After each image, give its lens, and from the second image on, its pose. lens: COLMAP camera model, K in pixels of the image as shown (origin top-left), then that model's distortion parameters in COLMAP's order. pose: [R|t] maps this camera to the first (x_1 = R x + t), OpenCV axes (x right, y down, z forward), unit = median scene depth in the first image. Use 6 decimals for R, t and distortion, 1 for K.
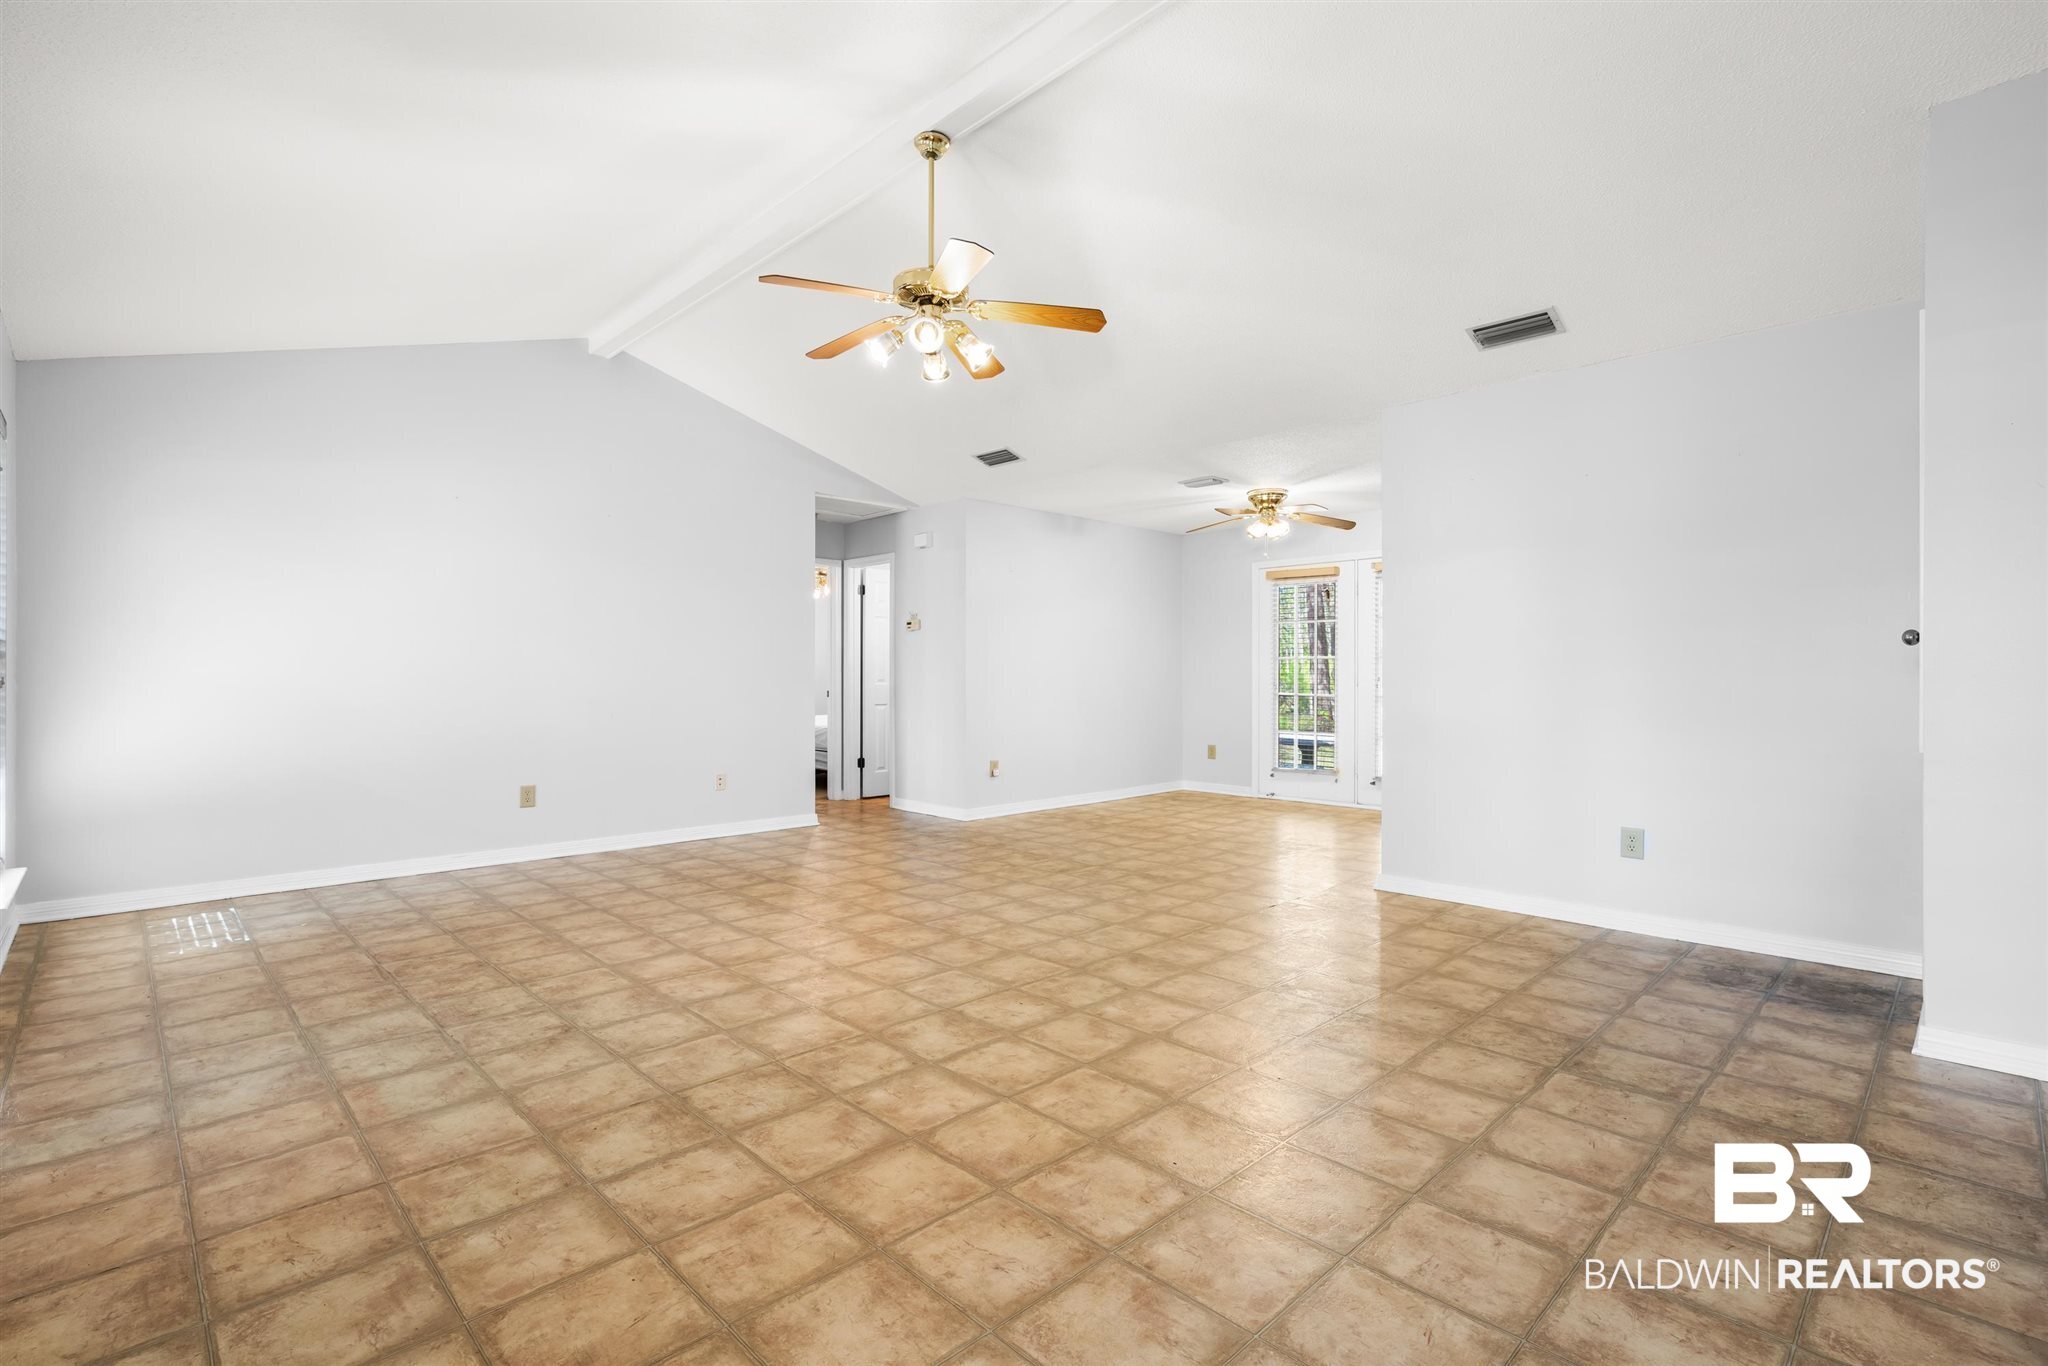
lens RADIAL K [[937.8, 0, 1024.0], [0, 937.8, 683.0], [0, 0, 1]] dist [-0.000402, -0.000312]
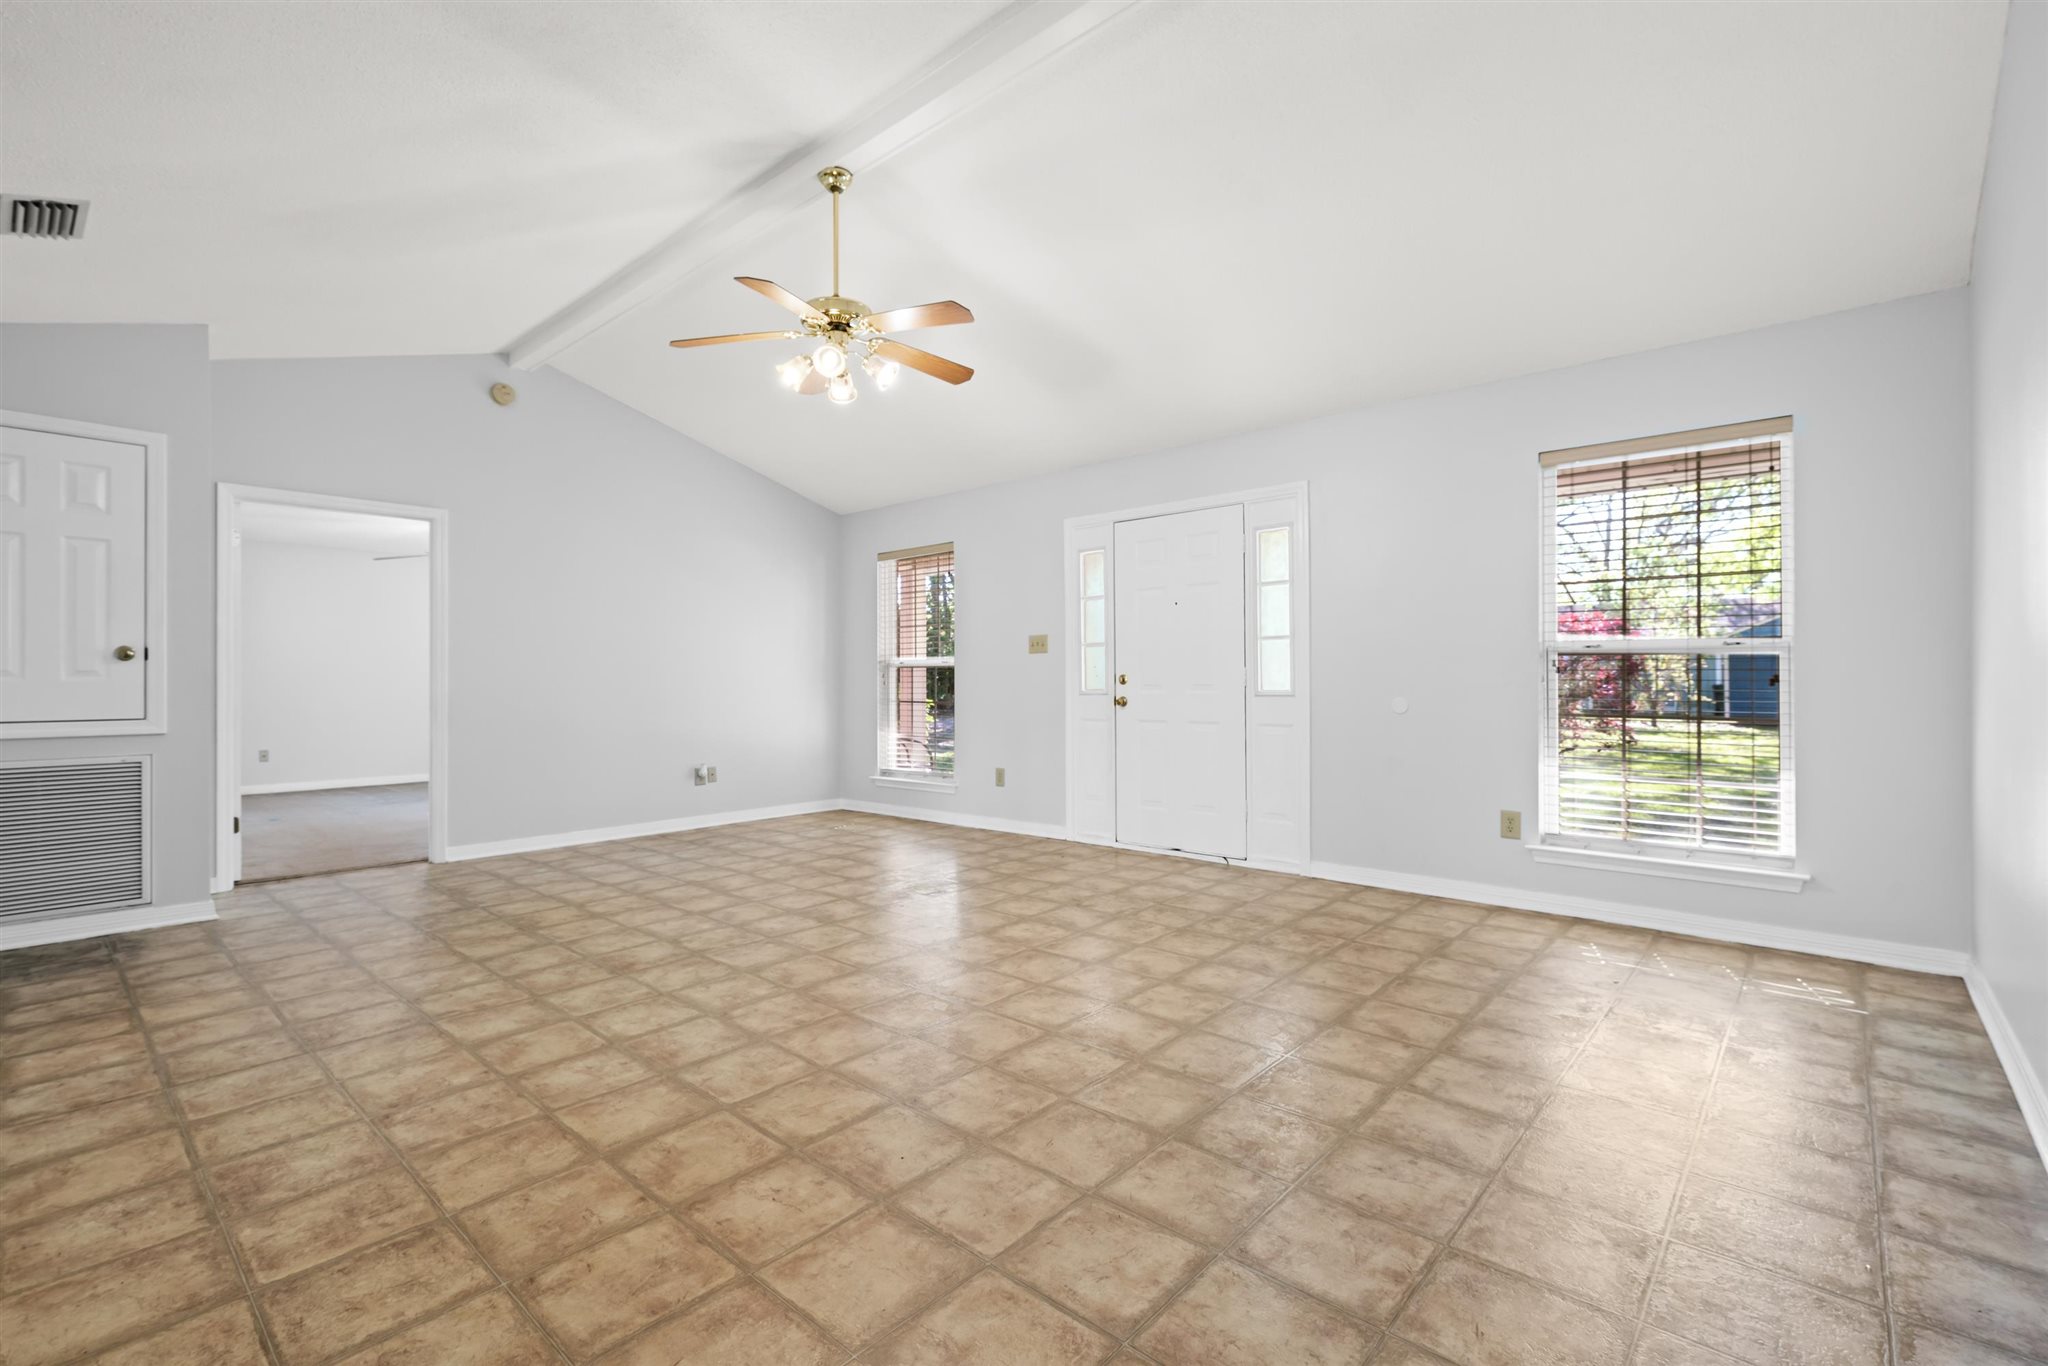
lens RADIAL K [[906.5, 0, 1024.1], [0, 906.5, 588.8], [0, 0, 1]] dist [0.003032, 0.000255]
pose [[-0.997713, -0.002975, -0.067526, -0.276148], [0.003711, 0.995113, -0.098674, -0.004790], [0.067489, -0.098699, -0.992826, 2.395999]]
